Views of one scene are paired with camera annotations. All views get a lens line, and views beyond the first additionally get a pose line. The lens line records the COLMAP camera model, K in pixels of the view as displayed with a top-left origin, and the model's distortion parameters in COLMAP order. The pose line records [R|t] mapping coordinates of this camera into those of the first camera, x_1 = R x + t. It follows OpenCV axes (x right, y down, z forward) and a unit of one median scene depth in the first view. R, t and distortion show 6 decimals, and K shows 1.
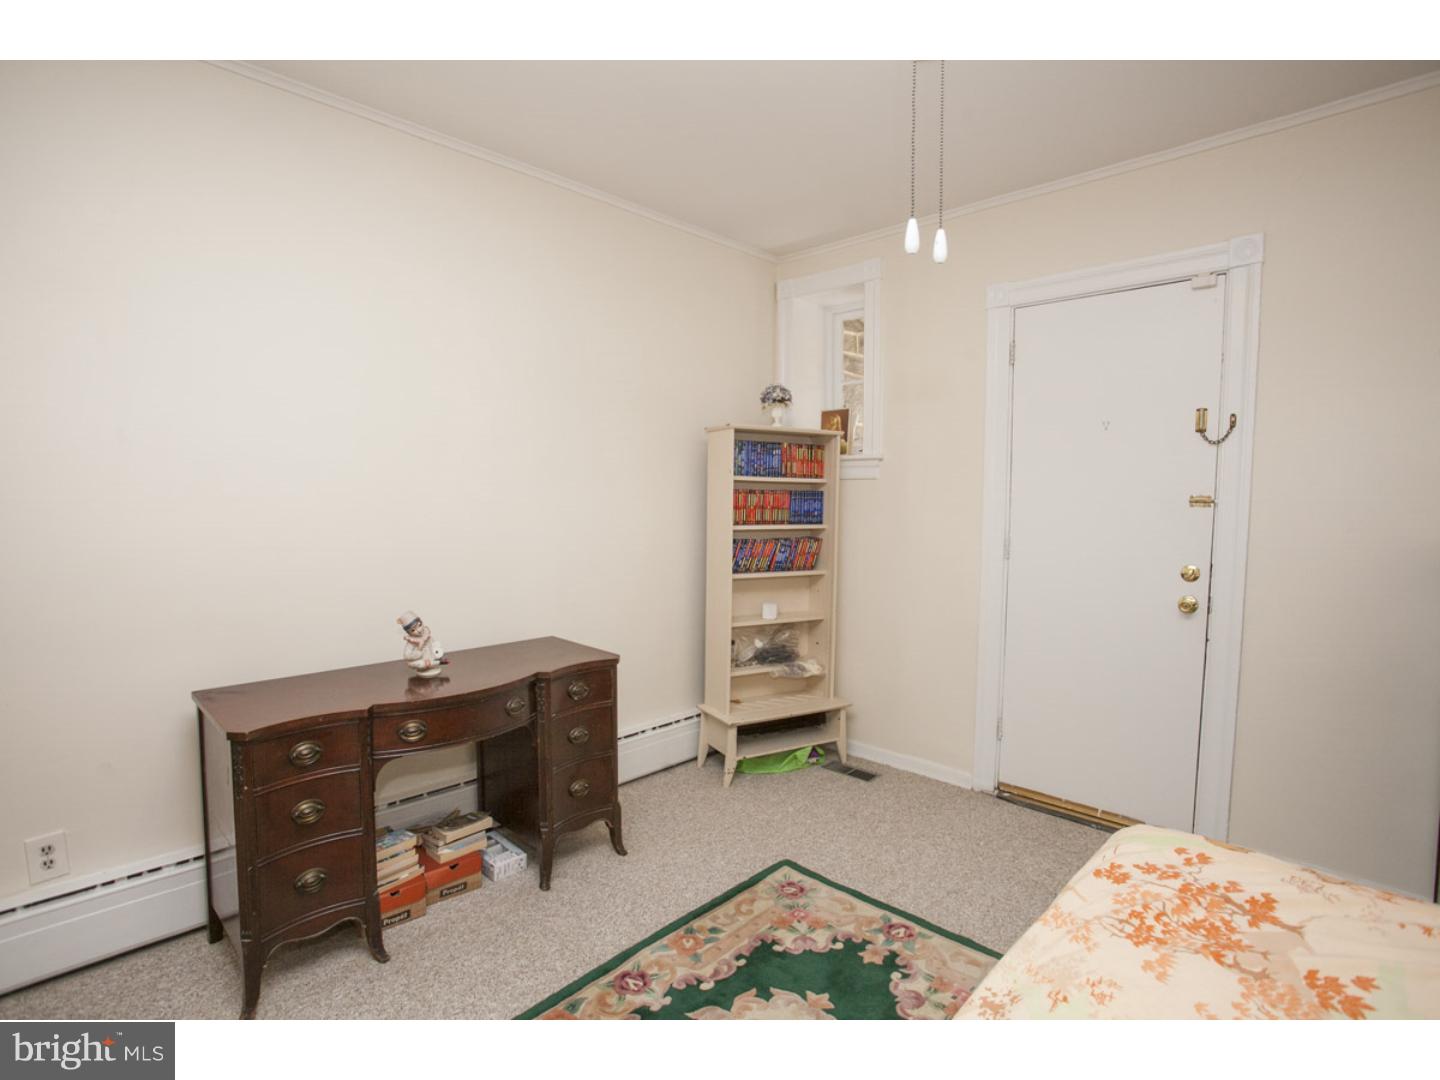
lens RADIAL K [[712.8, 0, 720.0], [0, 712.8, 540.0], [0, 0, 1]] dist [-0.085139, 0.038611]
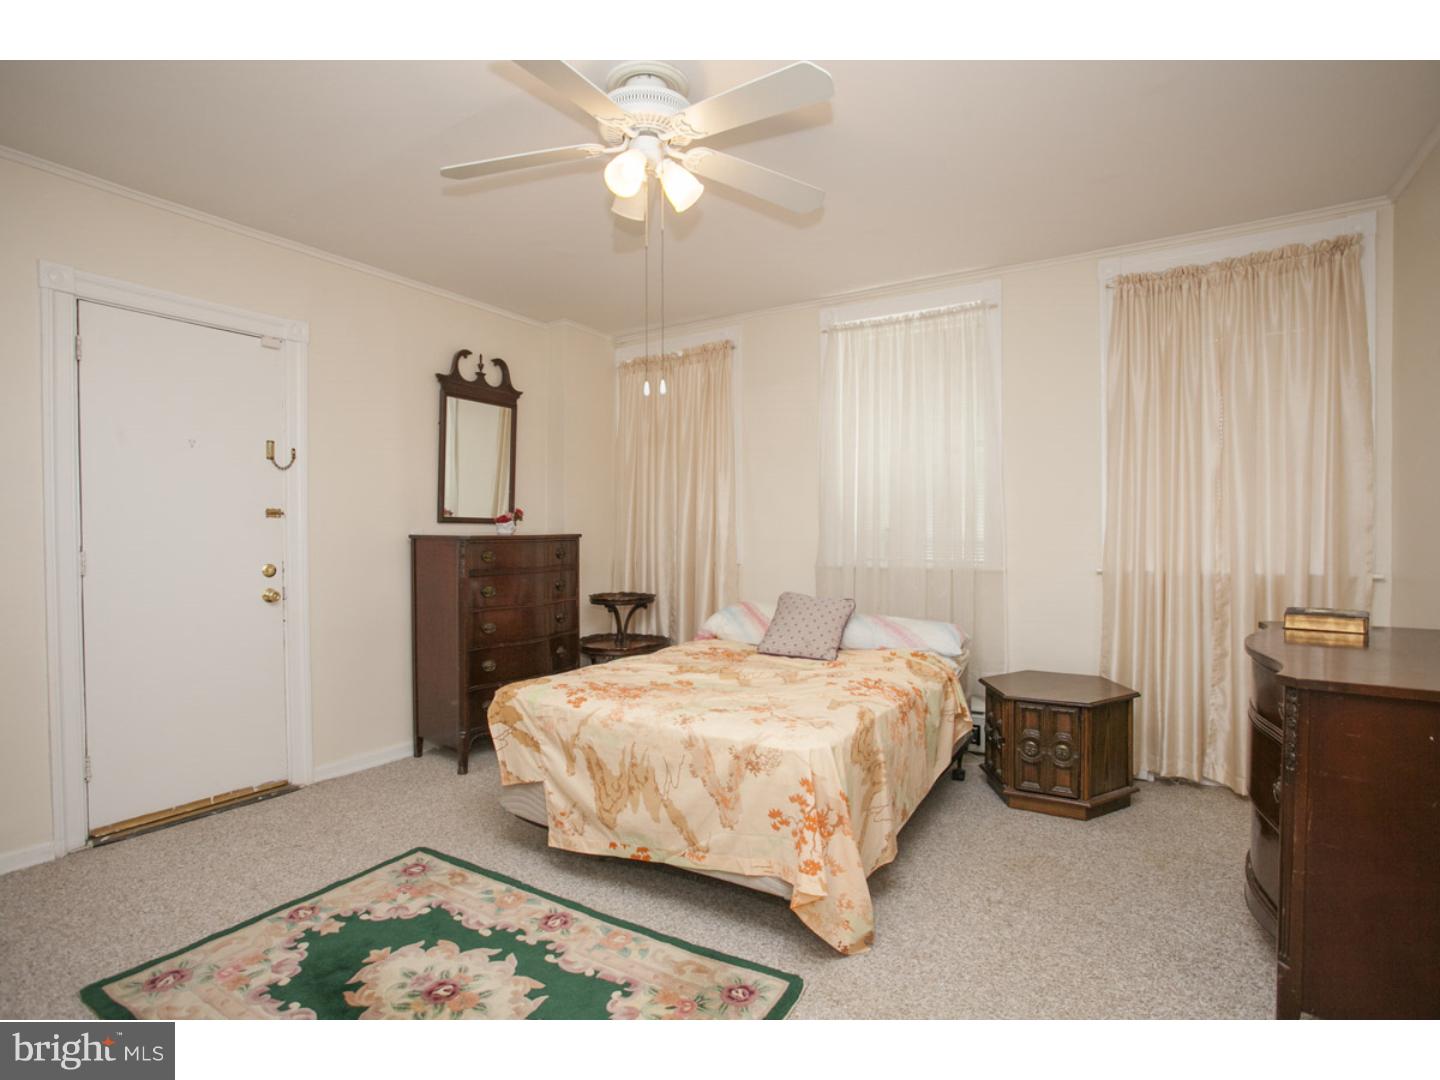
lens RADIAL K [[712.8, 0, 720.0], [0, 712.8, 540.0], [0, 0, 1]] dist [-0.085139, 0.038611]
pose [[-0.205396, -0.016551, 0.978539, -0.751888], [0.062912, 0.997566, 0.030078, 0.006752], [-0.976655, 0.067740, -0.203855, 0.474153]]
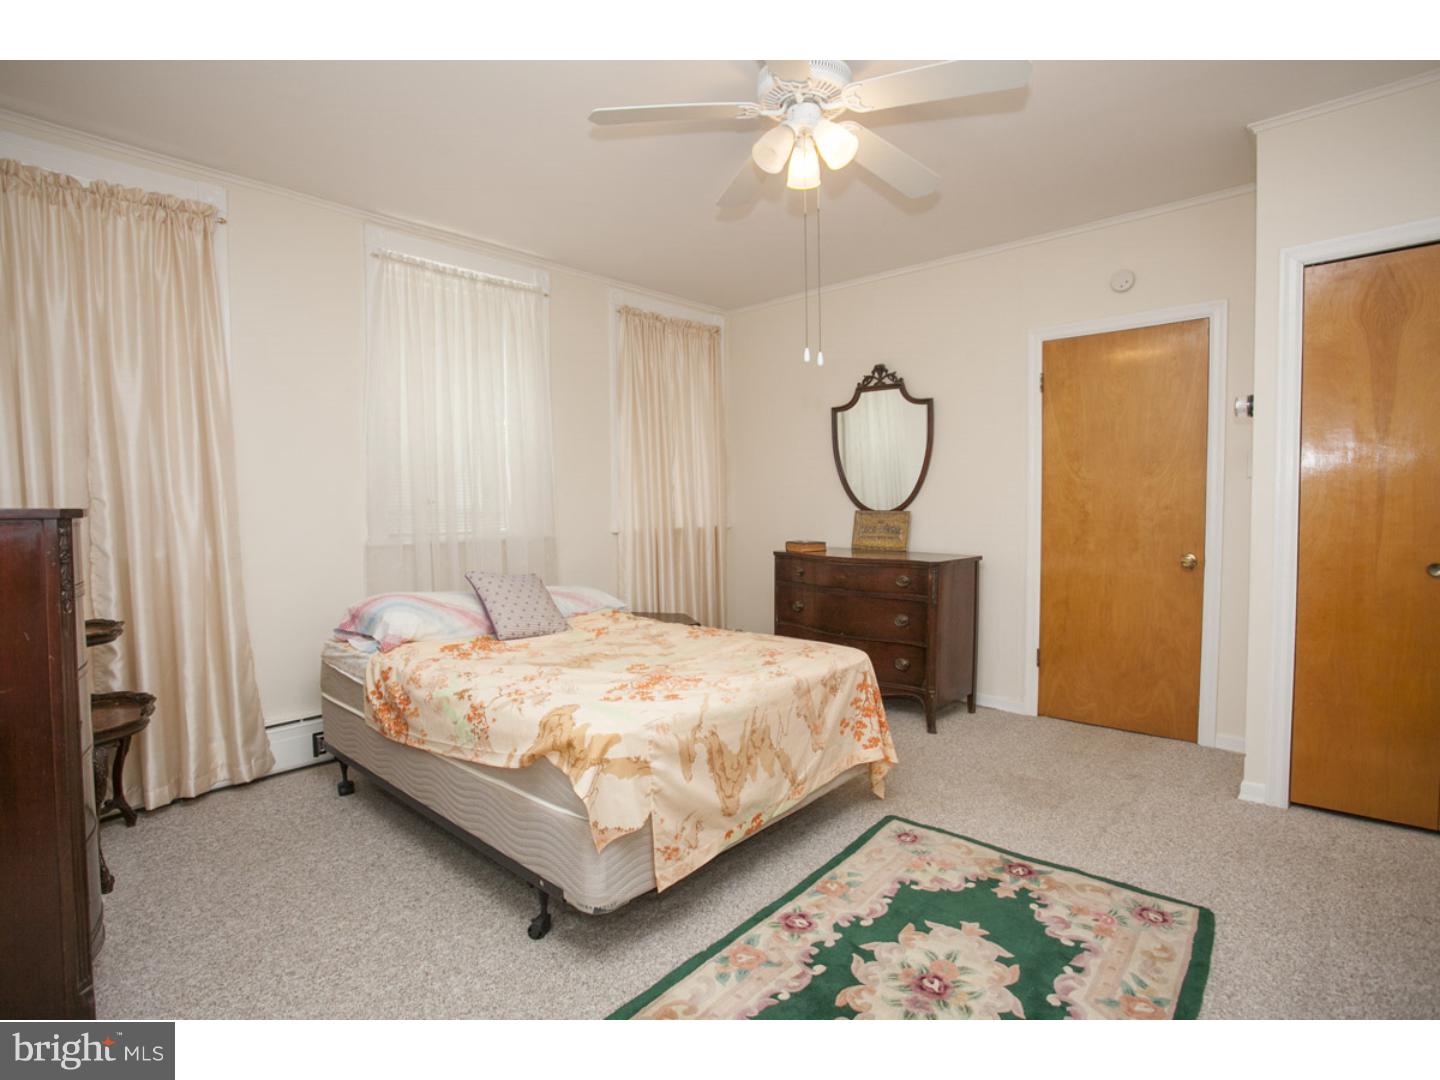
lens RADIAL K [[712.8, 0, 720.0], [0, 712.8, 540.0], [0, 0, 1]] dist [-0.085139, 0.038611]
pose [[-0.999300, 0.007069, -0.036731, 0.260893], [0.002866, 0.993564, 0.113239, -0.027483], [0.037295, 0.113055, -0.992889, 1.275733]]
